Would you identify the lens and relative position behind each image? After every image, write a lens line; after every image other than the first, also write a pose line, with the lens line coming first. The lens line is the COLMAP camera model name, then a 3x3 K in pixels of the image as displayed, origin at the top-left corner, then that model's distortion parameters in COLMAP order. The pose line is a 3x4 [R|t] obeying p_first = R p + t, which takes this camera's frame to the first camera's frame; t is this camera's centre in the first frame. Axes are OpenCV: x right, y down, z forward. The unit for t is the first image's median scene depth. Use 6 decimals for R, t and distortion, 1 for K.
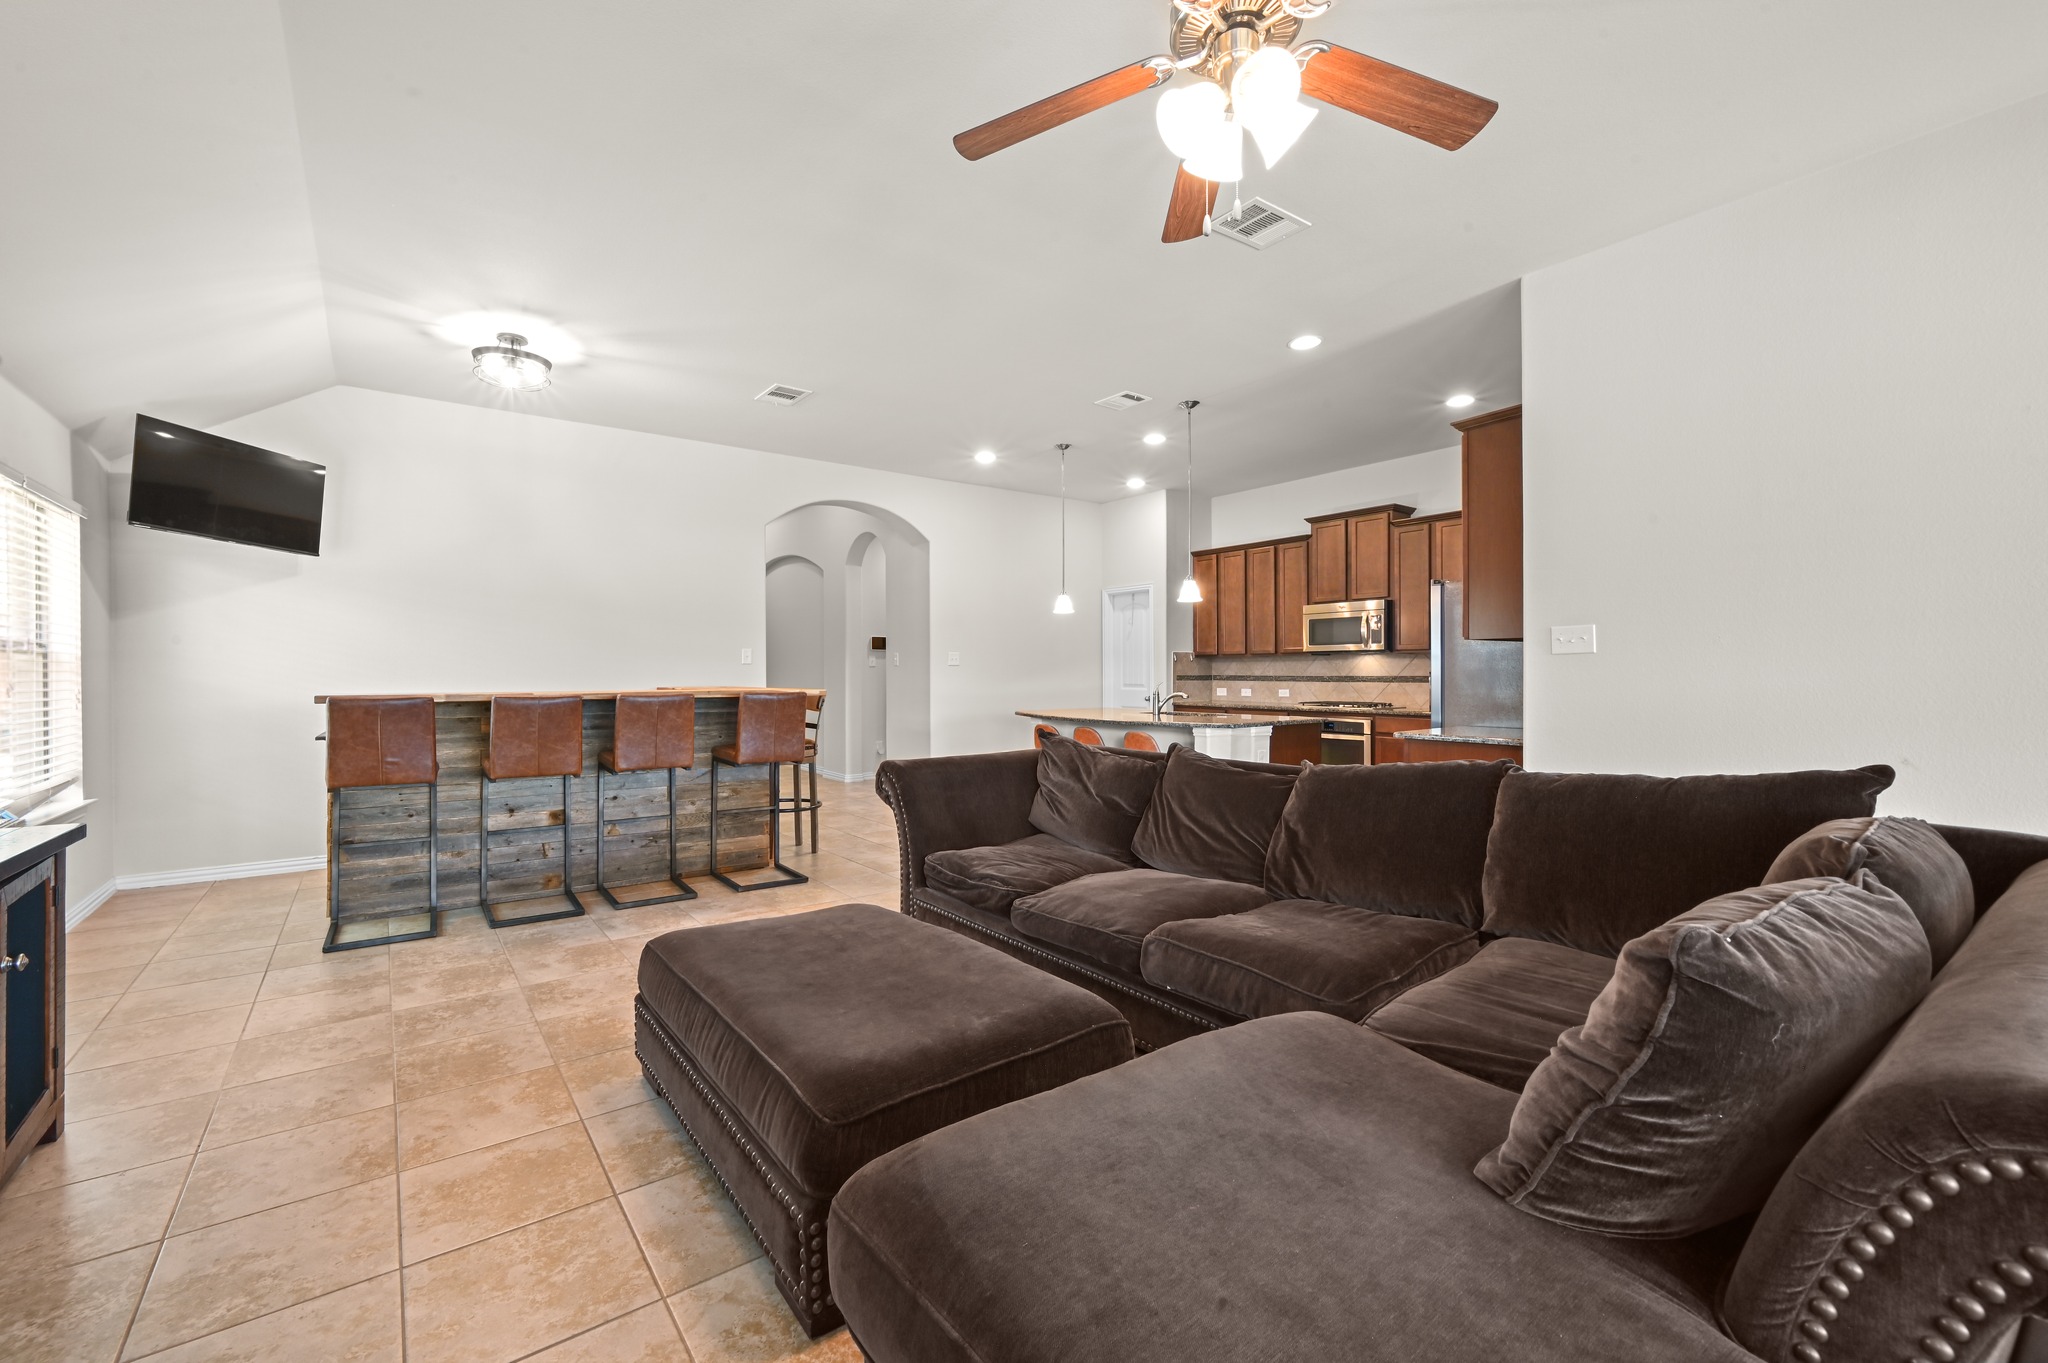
lens RADIAL K [[832.1, 0, 991.0], [0, 832.1, 675.8], [0, 0, 1]] dist [-0.006483, -0.000314]
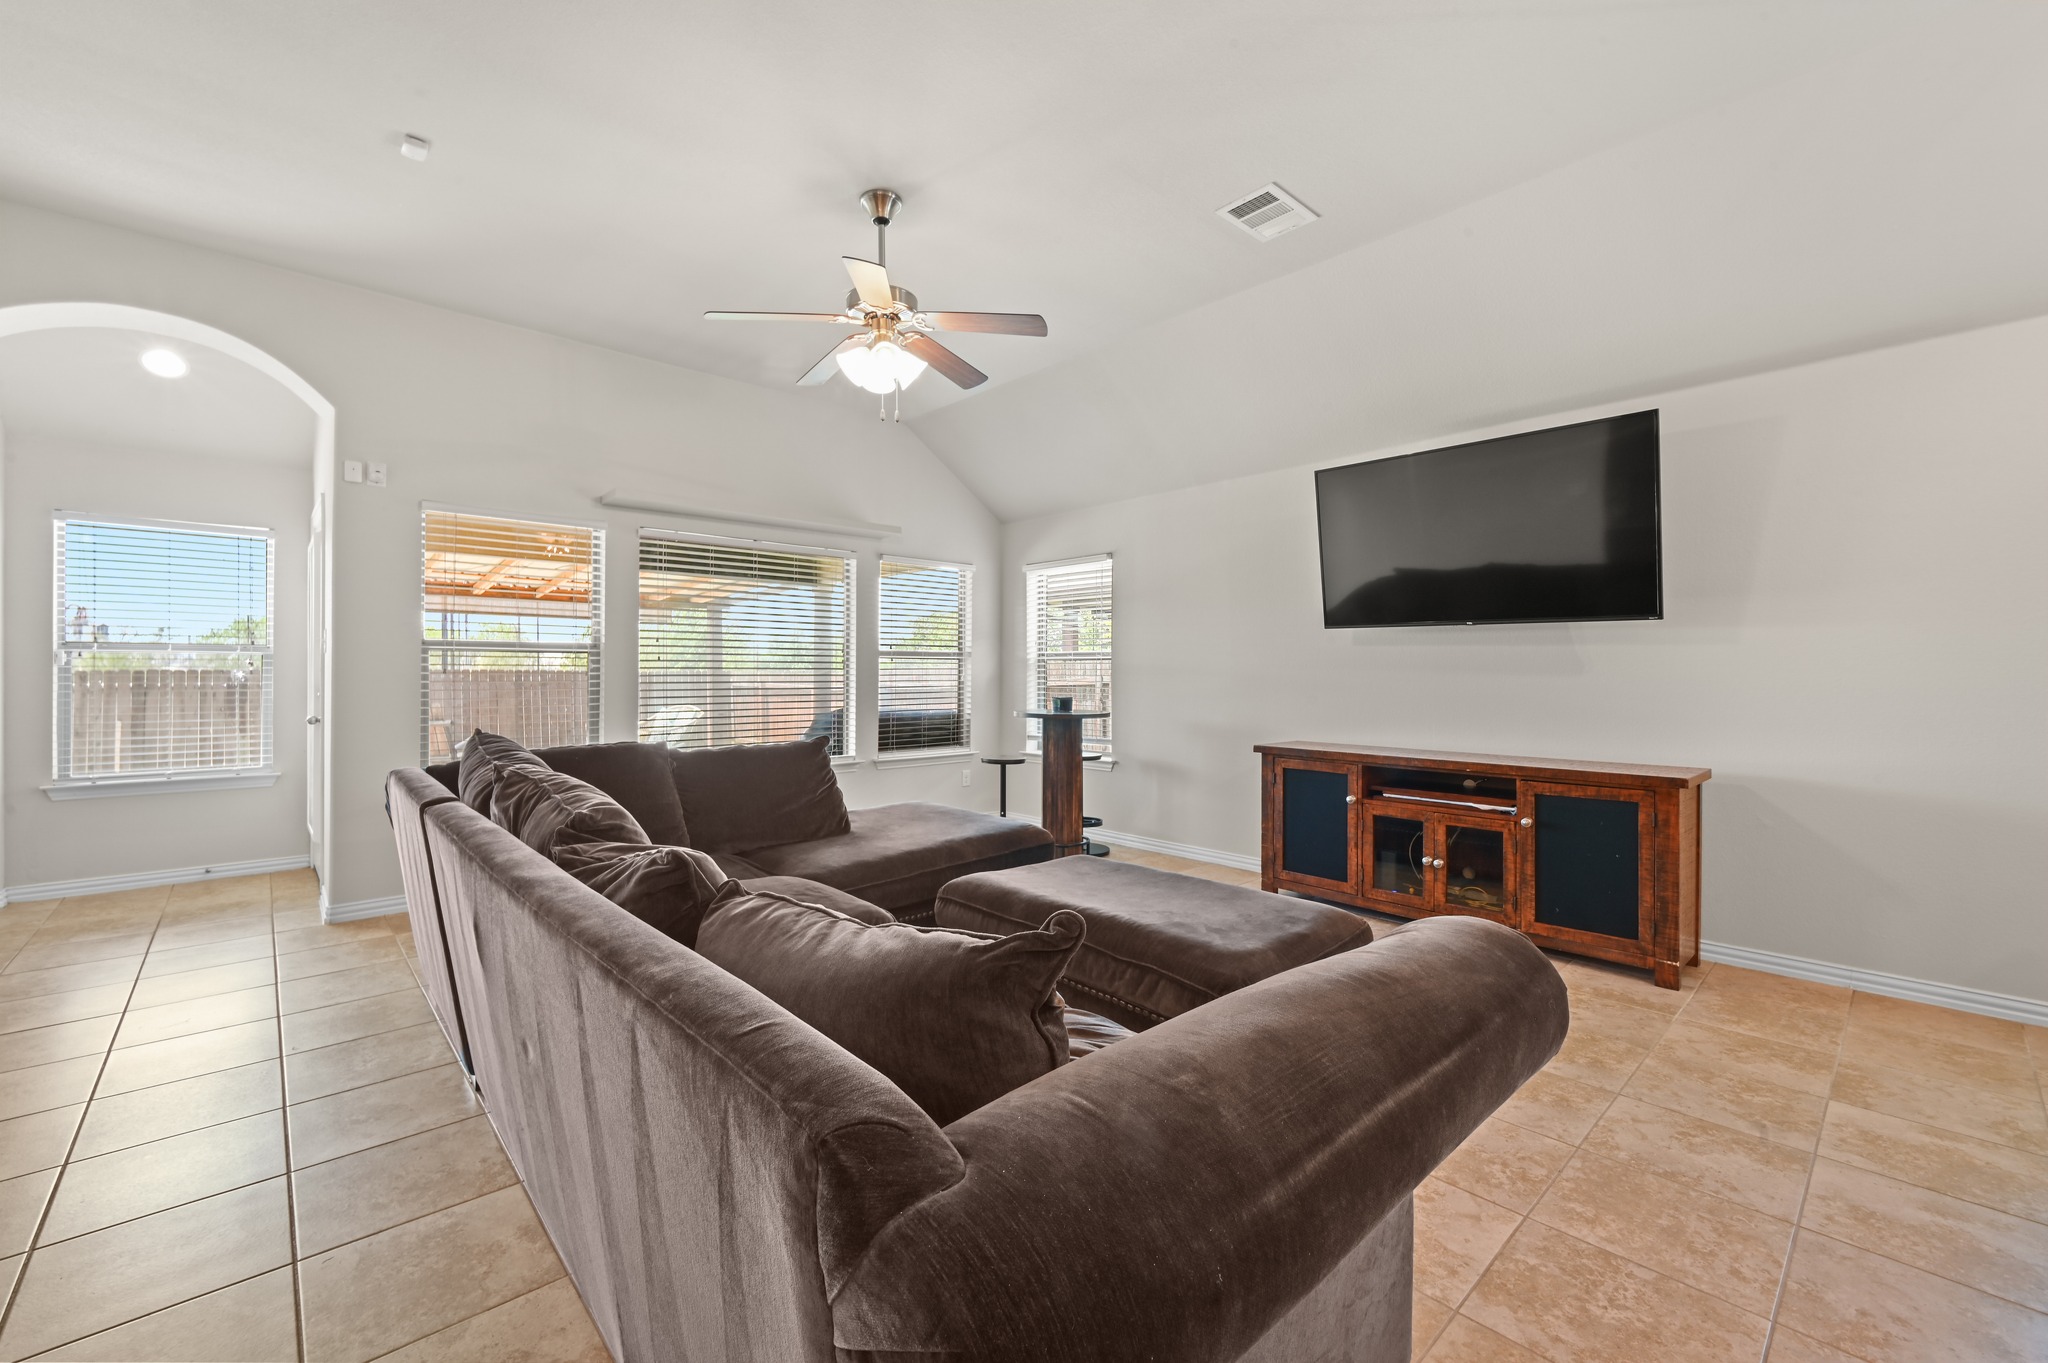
lens RADIAL K [[834.9, 0, 986.5], [0, 834.9, 675.6], [0, 0, 1]] dist [-0.006825, -0.000278]
pose [[-0.996497, 0.002176, -0.083601, 0.056636], [0.002042, 0.999996, 0.001692, 0.000036], [0.083604, 0.001515, -0.996498, 0.698621]]
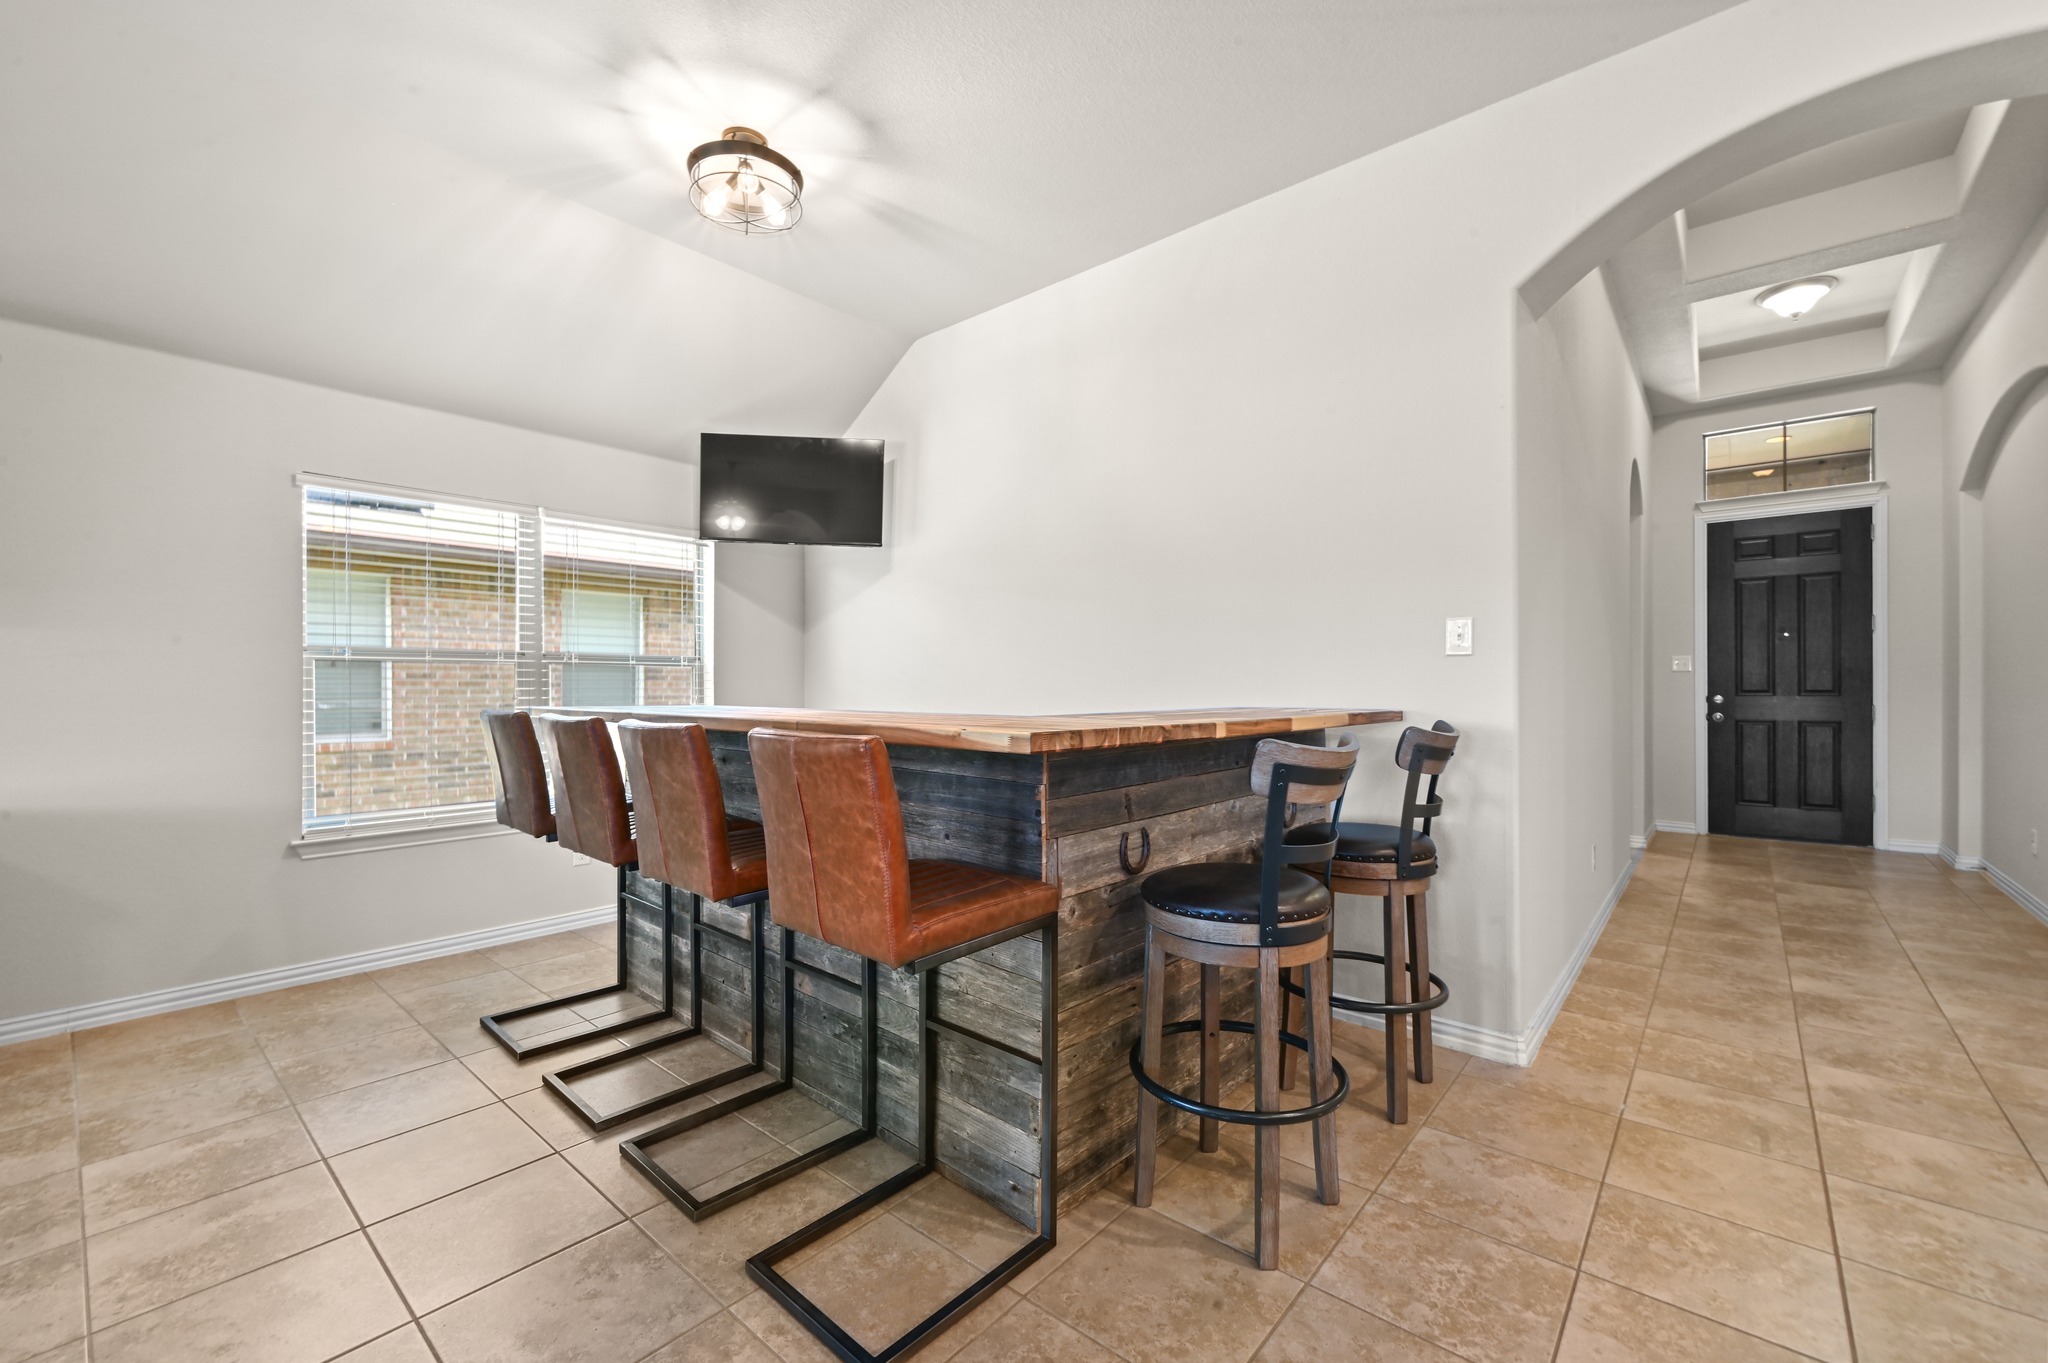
lens RADIAL K [[832.5, 0, 1007.5], [0, 832.5, 676.7], [0, 0, 1]] dist [-0.001204, 0.000567]
pose [[0.214858, -0.010325, -0.976591, 0.052765], [-0.002717, 0.999934, -0.011169, 0.000025], [0.976642, 0.005053, 0.214816, 0.652198]]
